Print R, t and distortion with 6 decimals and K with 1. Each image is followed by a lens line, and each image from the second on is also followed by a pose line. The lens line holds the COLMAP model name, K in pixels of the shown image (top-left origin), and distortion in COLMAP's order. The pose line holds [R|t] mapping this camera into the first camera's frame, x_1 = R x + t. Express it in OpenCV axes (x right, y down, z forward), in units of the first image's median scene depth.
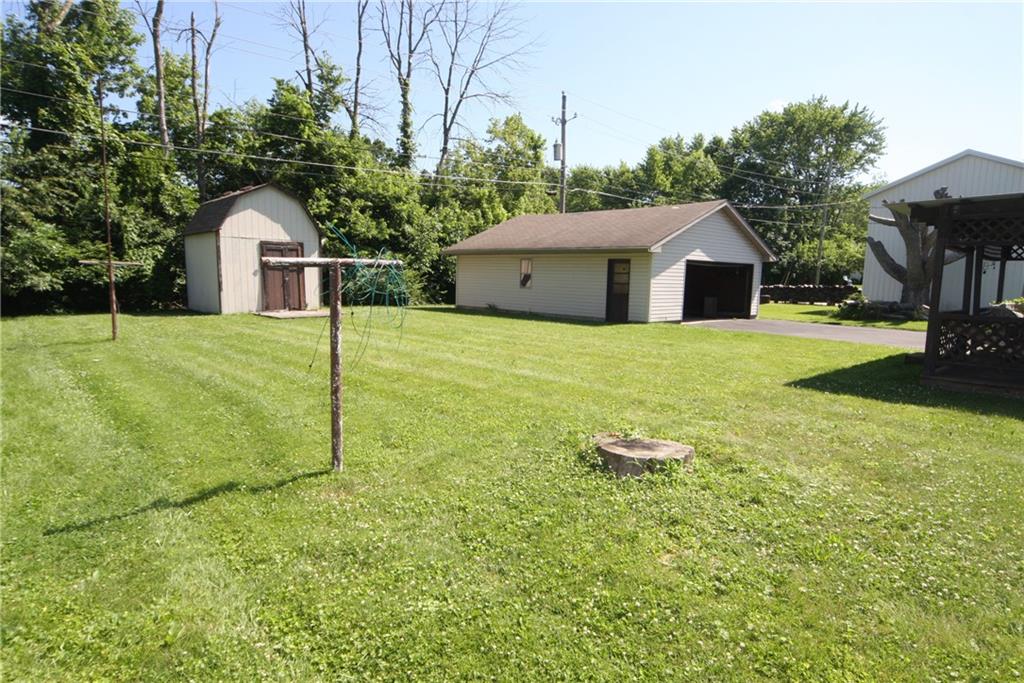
lens RADIAL K [[558.4, 0, 512.0], [0, 558.4, 341.5], [0, 0, 1]] dist [-0.018257, 0.001875]
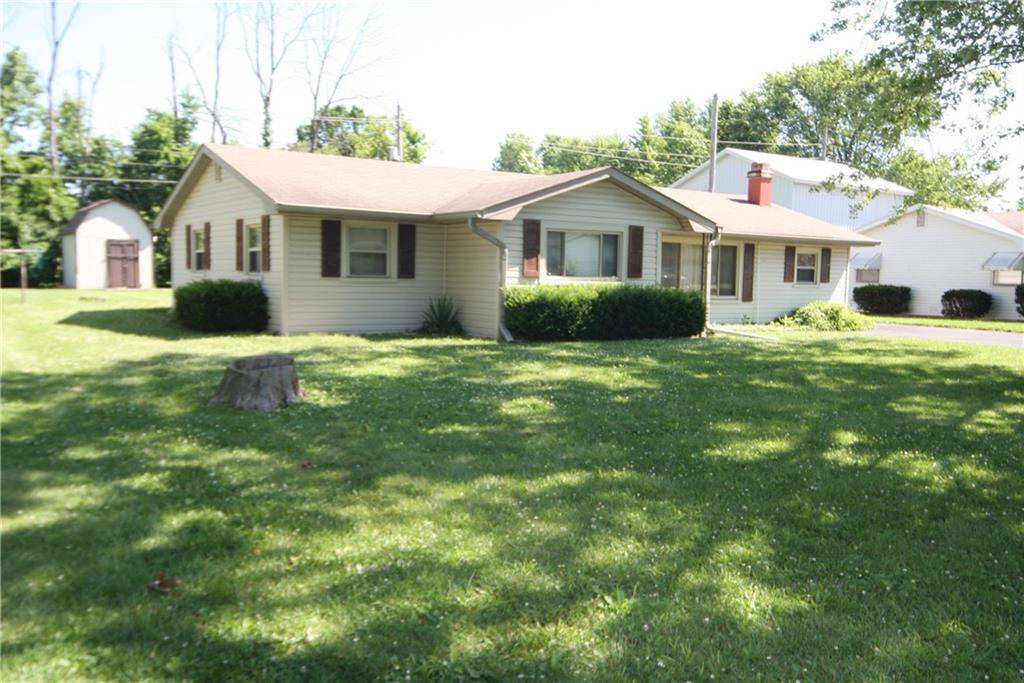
lens RADIAL K [[886.5, 0, 512.0], [0, 886.5, 341.5], [0, 0, 1]] dist [0.003351, 0.002446]
pose [[0.987231, 0.010694, -0.158936, 0.395279], [-0.018544, 0.998676, -0.047992, 0.072484], [0.158212, 0.050327, 0.986122, -0.449423]]
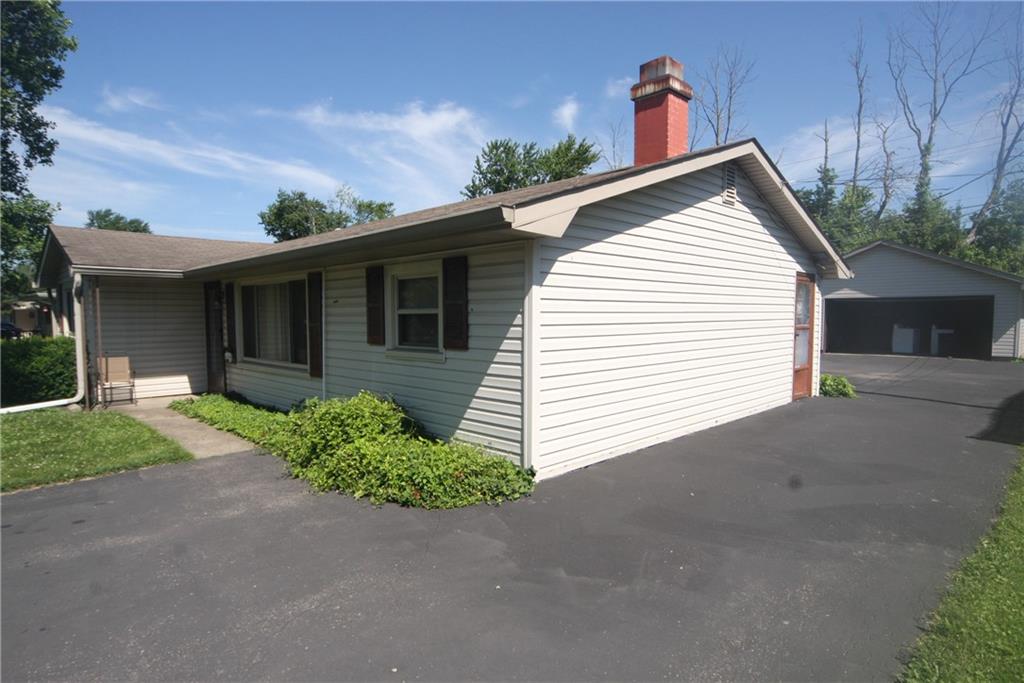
lens RADIAL K [[576.8, 0, 510.4], [0, 576.8, 347.6], [0, 0, 1]] dist [-0.022329, 0.007433]
pose [[0.024397, 0.032652, -0.999169, 0.631185], [-0.119742, 0.992367, 0.029506, 0.000756], [0.992505, 0.118922, 0.028120, 0.126152]]
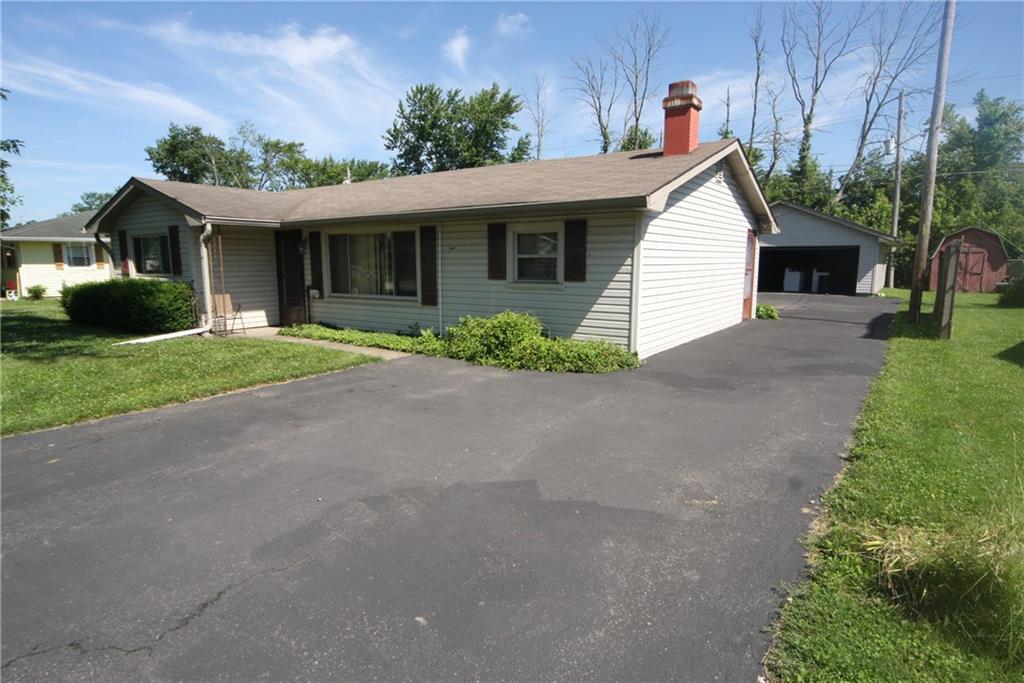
lens RADIAL K [[576.8, 0, 510.4], [0, 576.8, 347.6], [0, 0, 1]] dist [-0.022329, 0.007433]
pose [[0.203577, 0.123169, -0.971281, 0.694625], [-0.115830, 0.988118, 0.101027, 0.011844], [0.972183, 0.091937, 0.215424, 0.053546]]
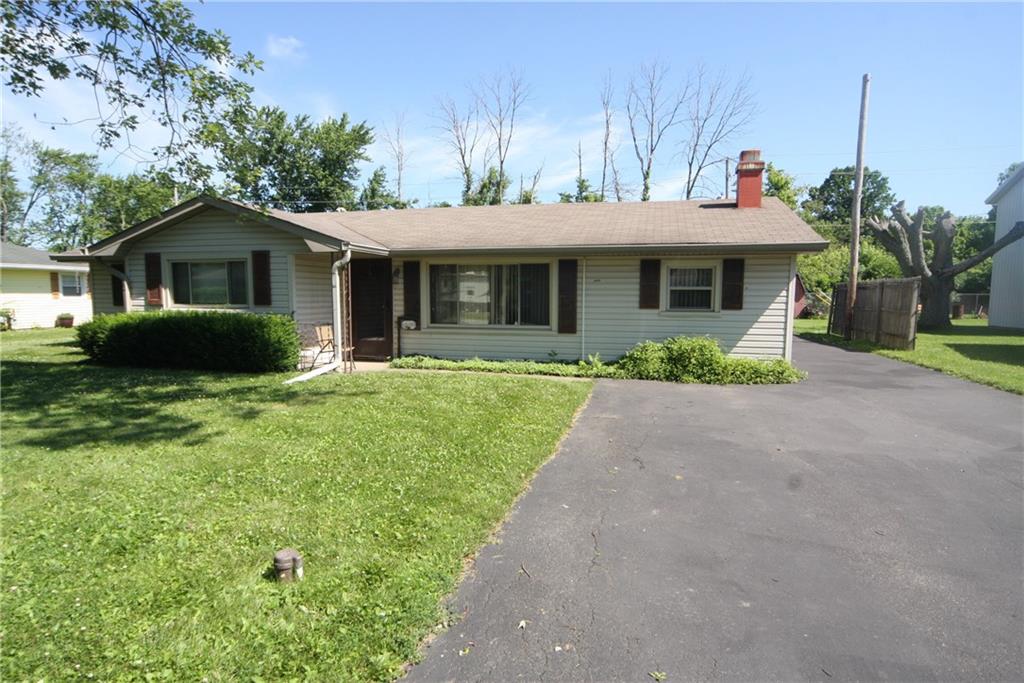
lens RADIAL K [[576.8, 0, 510.4], [0, 576.8, 347.6], [0, 0, 1]] dist [-0.022329, 0.007433]
pose [[0.534664, 0.057878, -0.843080, 0.653907], [-0.096301, 0.995326, 0.007258, 0.029833], [0.839560, 0.077309, 0.537739, -0.090296]]
